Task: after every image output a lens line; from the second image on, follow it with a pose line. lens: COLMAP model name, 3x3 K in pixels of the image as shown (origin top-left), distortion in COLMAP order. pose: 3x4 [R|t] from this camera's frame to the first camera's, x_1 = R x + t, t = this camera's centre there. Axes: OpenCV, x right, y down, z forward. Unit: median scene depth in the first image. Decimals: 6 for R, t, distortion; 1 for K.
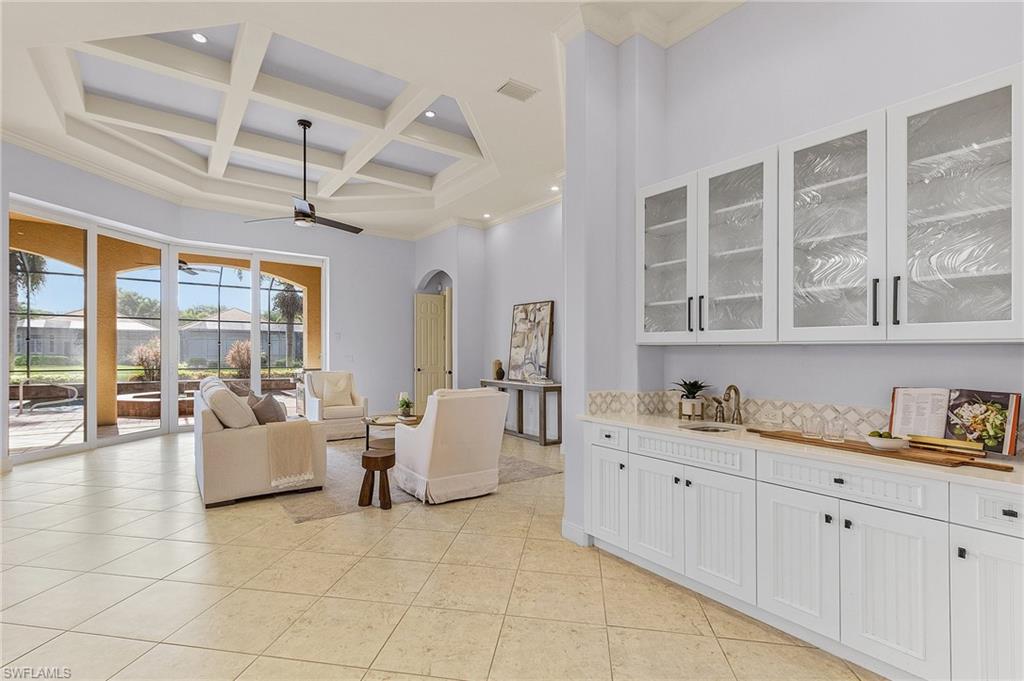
lens RADIAL K [[534.1, 0, 519.2], [0, 534.1, 351.7], [0, 0, 1]] dist [0.015329, -0.006103]
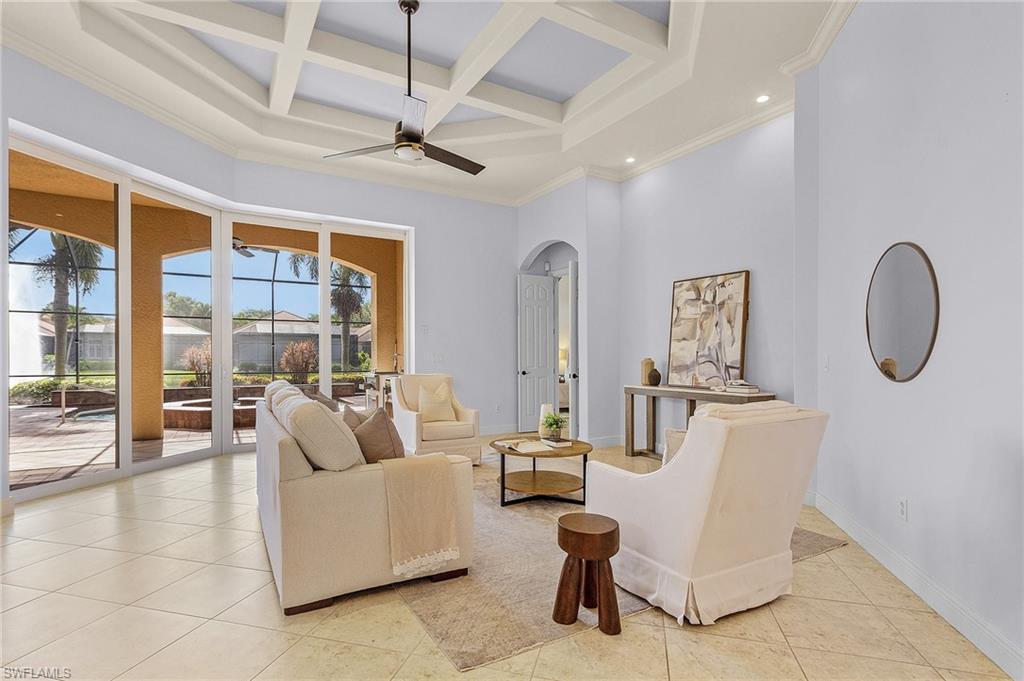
lens RADIAL K [[534.1, 0, 498.3], [0, 534.1, 358.3], [0, 0, 1]] dist [0.015329, -0.006103]
pose [[0.995004, -0.003898, -0.099760, -0.180340], [0.004169, 0.999988, 0.002501, 0.013403], [0.099749, -0.002904, 0.995008, 0.274765]]
